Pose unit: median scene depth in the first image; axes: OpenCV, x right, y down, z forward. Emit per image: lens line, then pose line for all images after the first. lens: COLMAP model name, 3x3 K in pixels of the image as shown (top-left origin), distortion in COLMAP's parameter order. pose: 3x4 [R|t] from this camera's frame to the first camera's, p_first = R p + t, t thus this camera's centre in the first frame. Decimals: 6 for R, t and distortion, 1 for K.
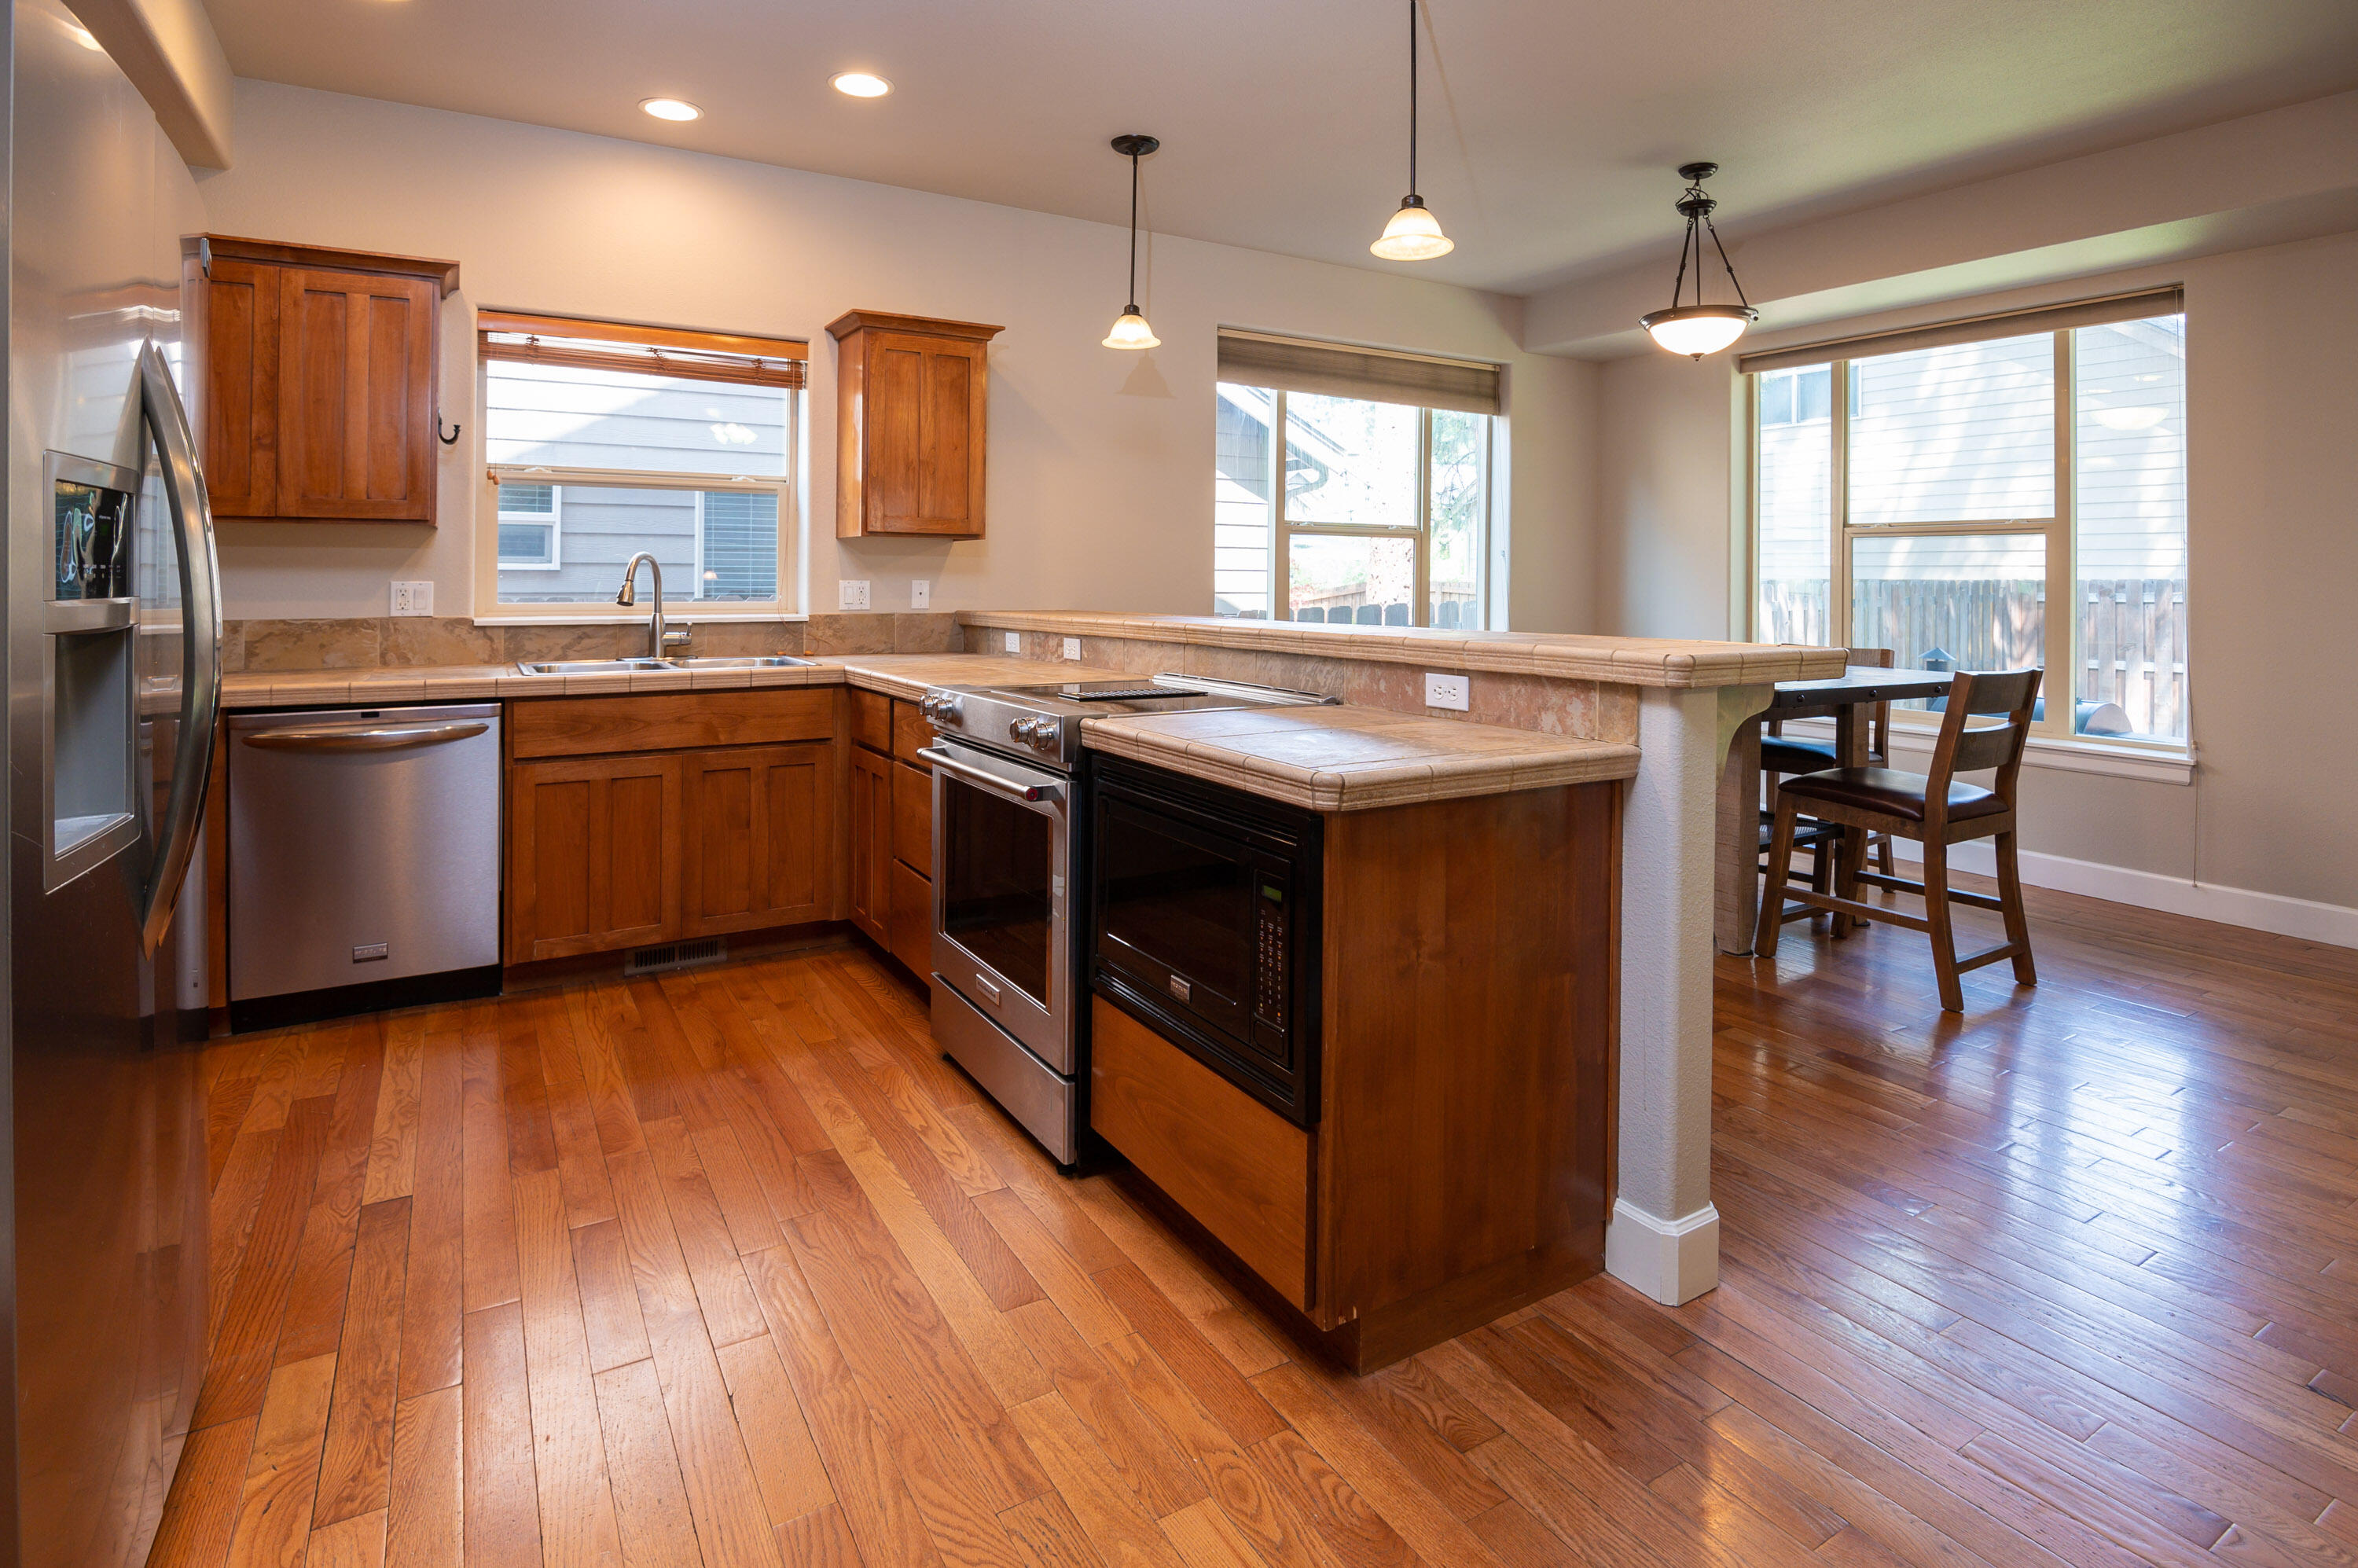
lens RADIAL K [[1108.4, 0, 1179.0], [0, 1108.4, 784.0], [0, 0, 1]] dist [0.002360, -0.017703]
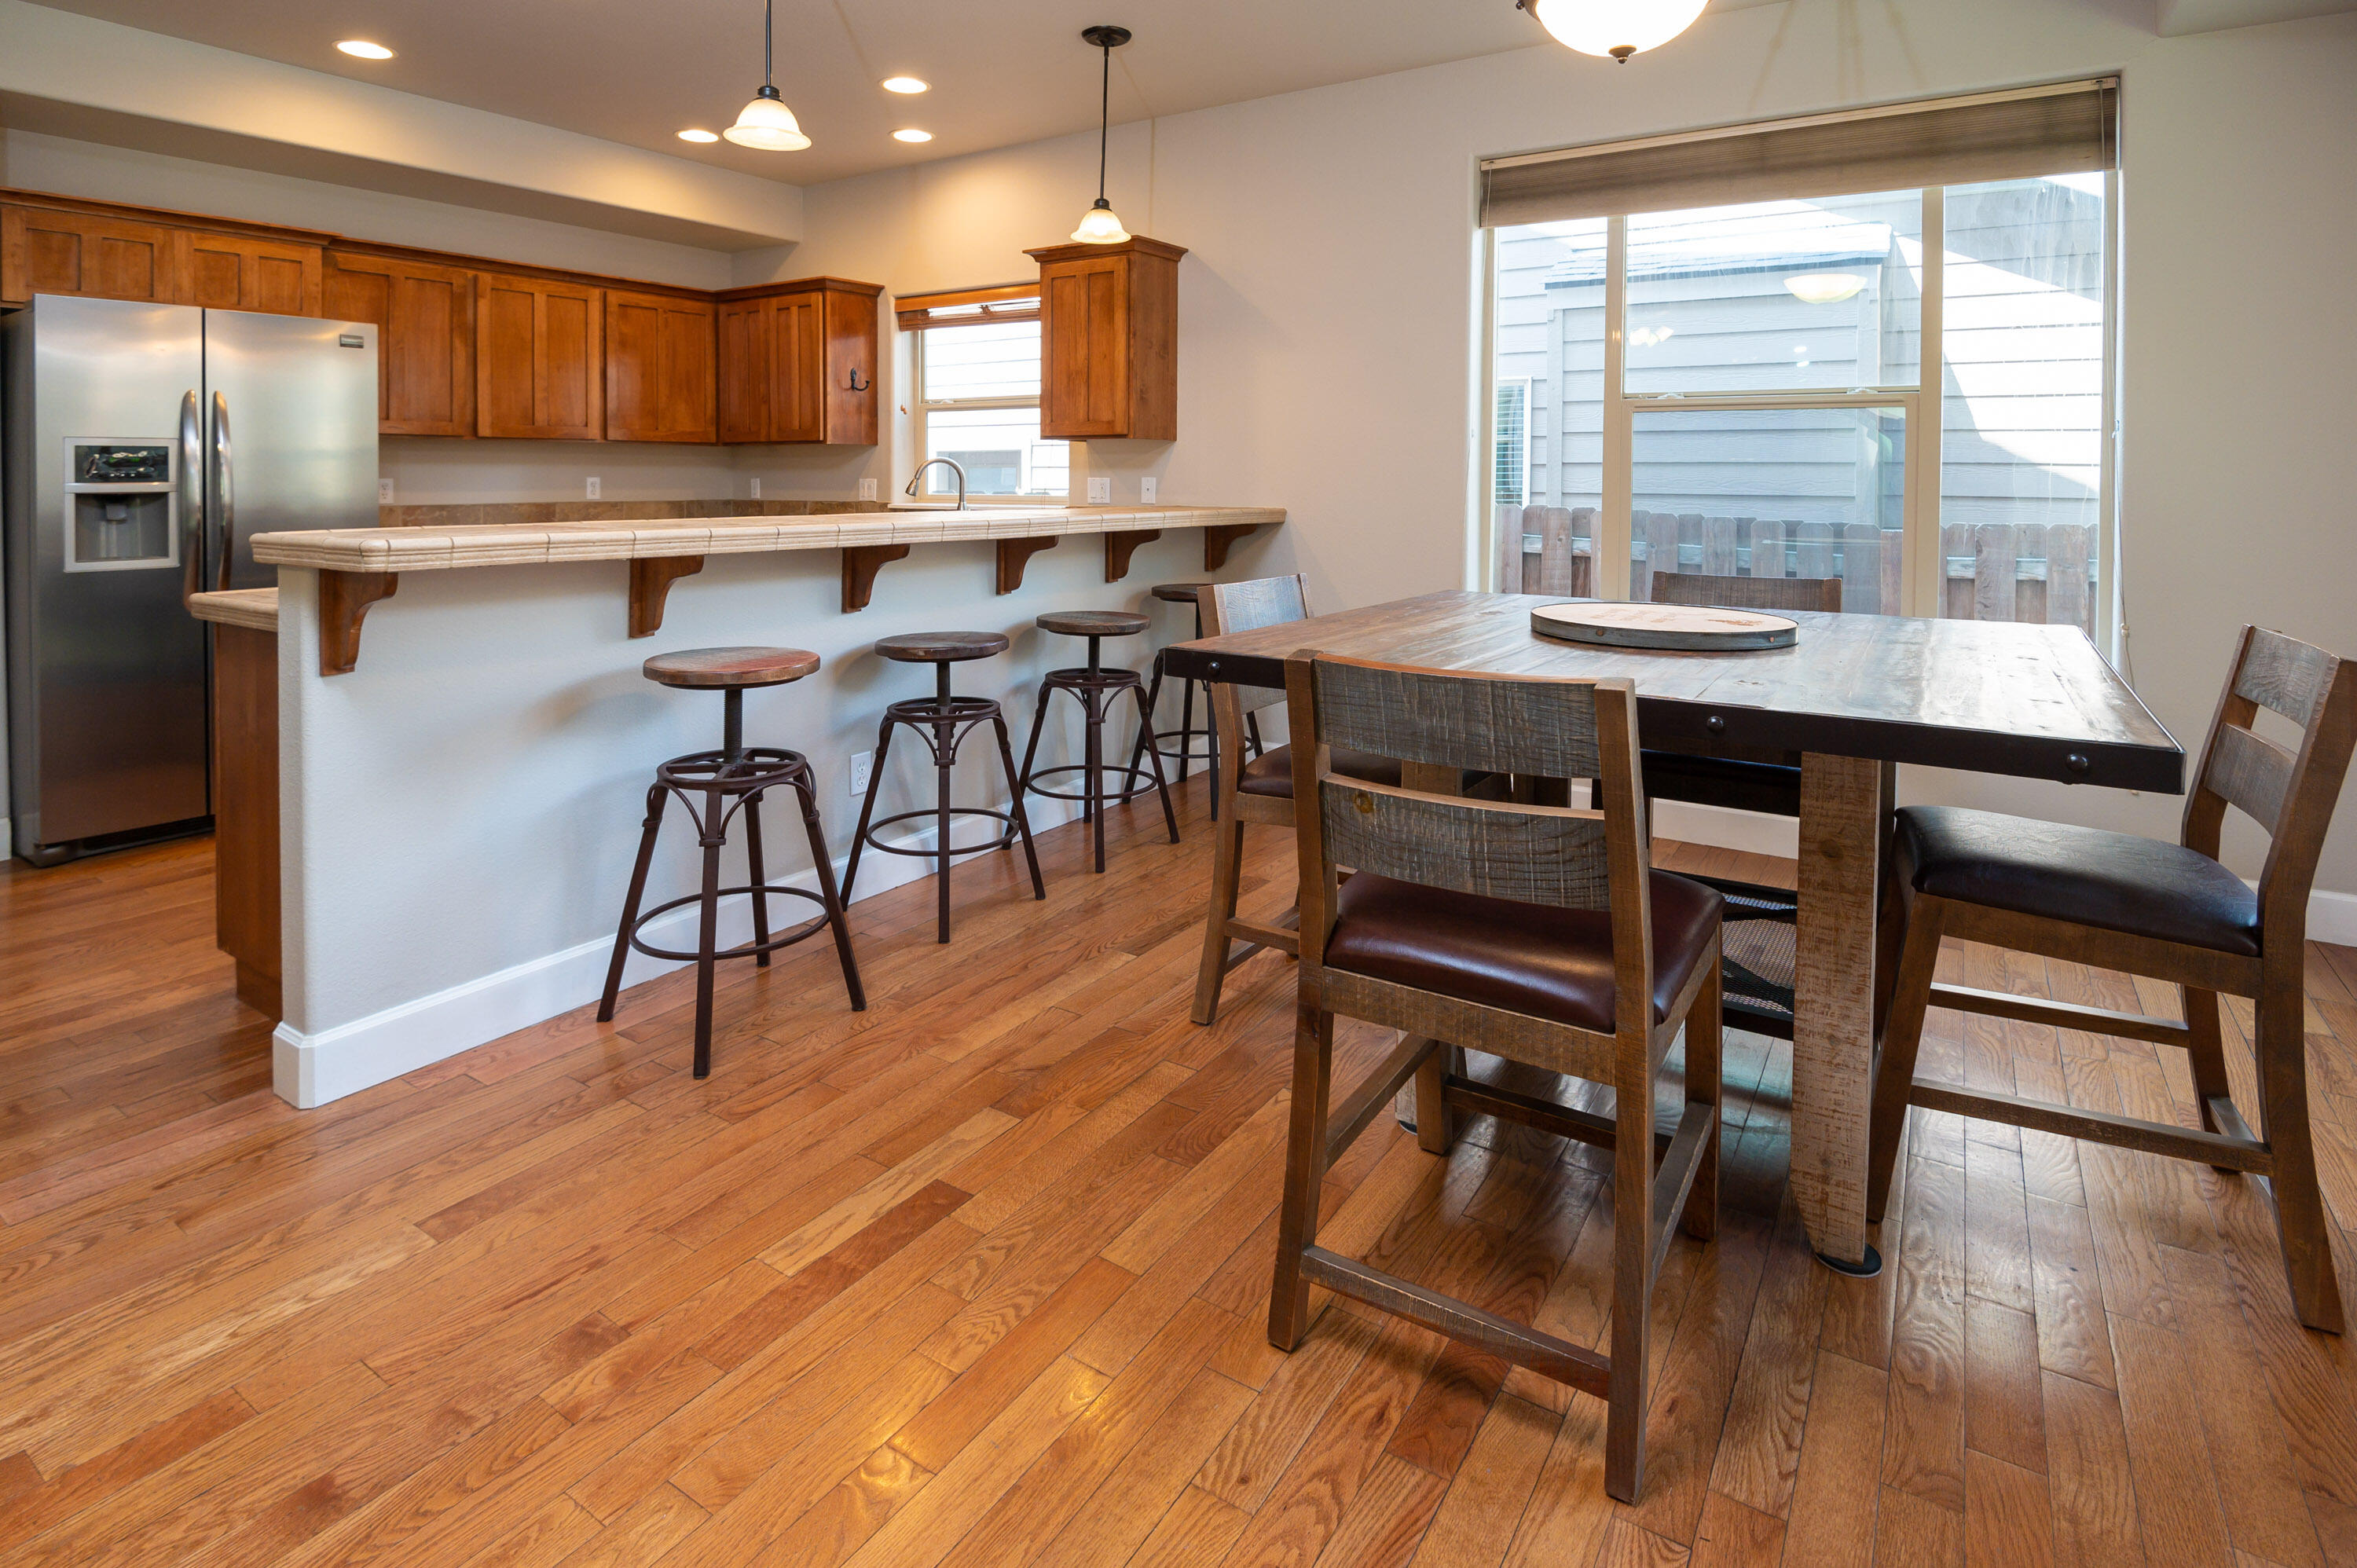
lens RADIAL K [[1107.9, 0, 1178.5], [0, 1107.9, 784.0], [0, 0, 1]] dist [0.002360, -0.017703]
pose [[0.462893, 0.234600, -0.854806, 0.906407], [-0.161493, 0.970522, 0.178907, -0.095167], [0.871579, 0.055230, 0.487134, 0.541094]]
